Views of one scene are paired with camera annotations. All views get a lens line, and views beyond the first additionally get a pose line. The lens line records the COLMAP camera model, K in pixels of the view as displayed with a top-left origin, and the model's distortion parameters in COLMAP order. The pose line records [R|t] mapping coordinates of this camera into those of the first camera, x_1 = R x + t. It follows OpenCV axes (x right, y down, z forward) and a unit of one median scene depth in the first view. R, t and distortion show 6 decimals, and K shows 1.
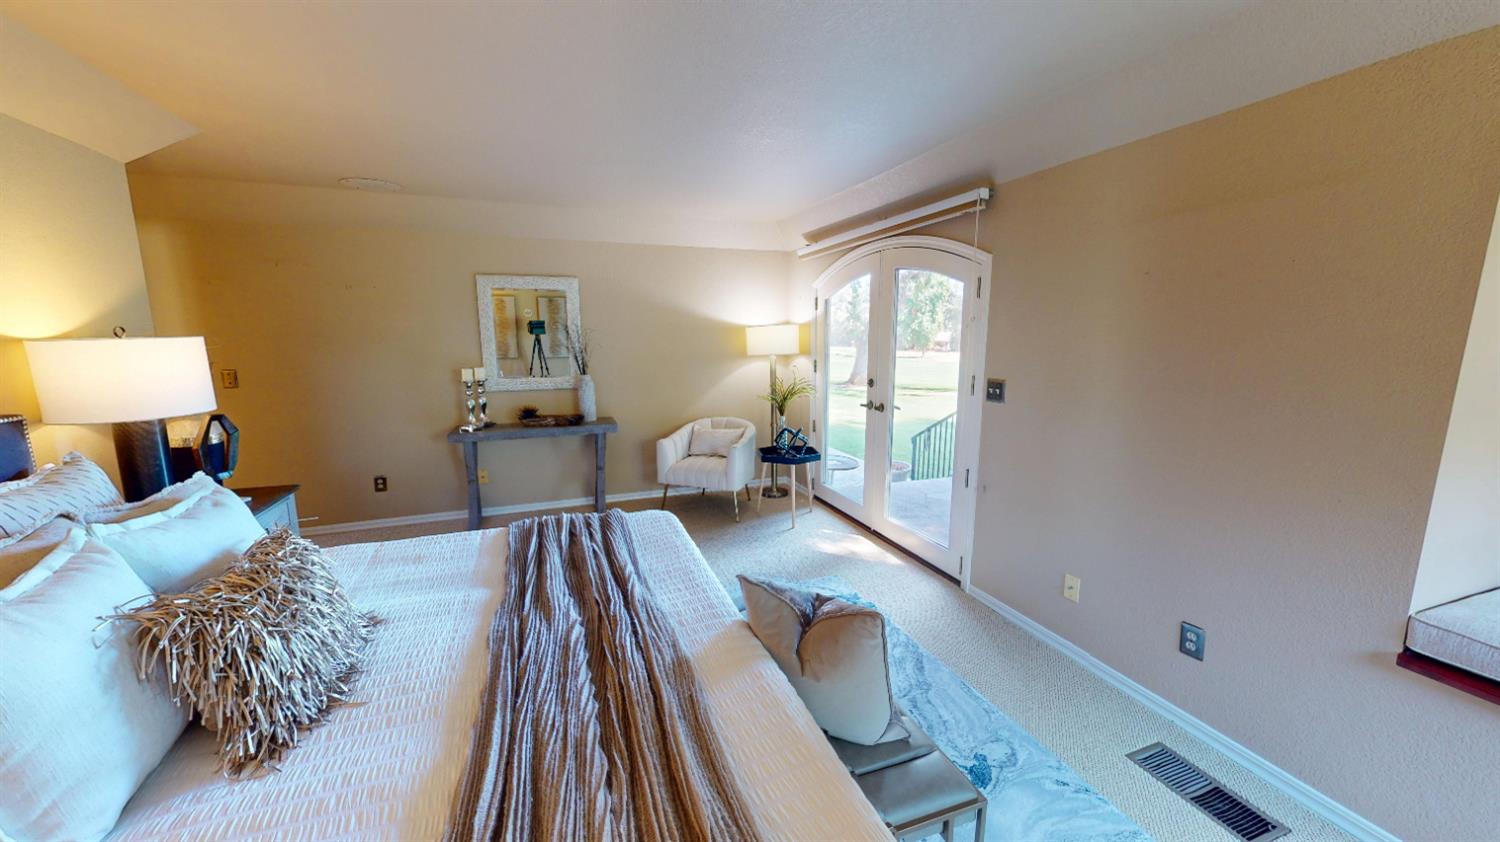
lens RADIAL K [[550.0, 0, 752.6], [0, 550.0, 421.3], [0, 0, 1]] dist [-0.000907, 0.000192]
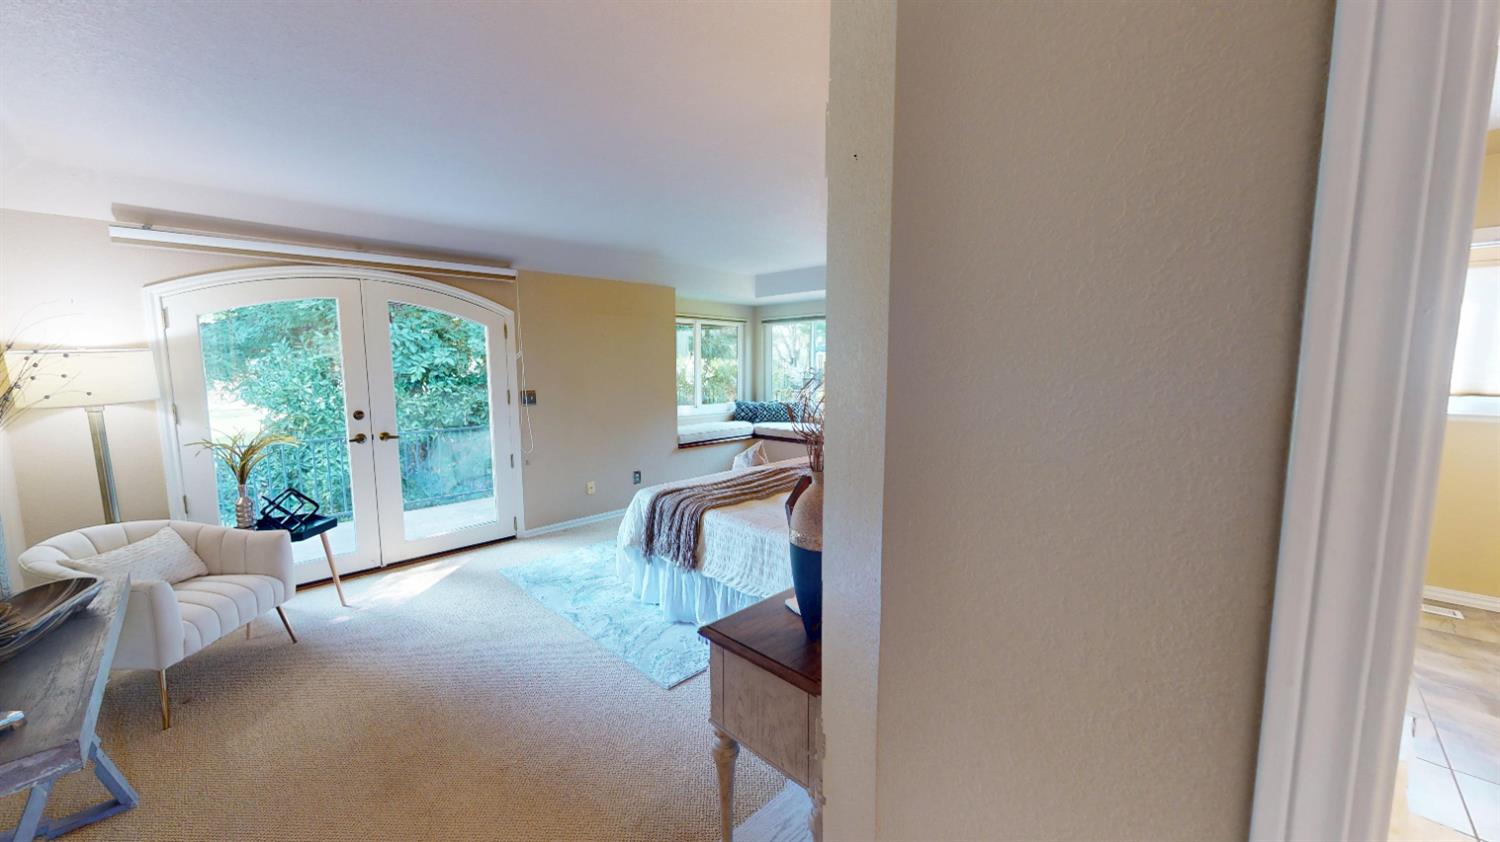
lens RADIAL K [[550.0, 0, 752.6], [0, 550.0, 421.3], [0, 0, 1]] dist [-0.000907, 0.000192]
pose [[-0.423340, -0.098498, 0.900600, -1.253744], [0.149841, 0.972769, 0.176825, -0.171602], [-0.893493, 0.209804, -0.397054, 1.057553]]
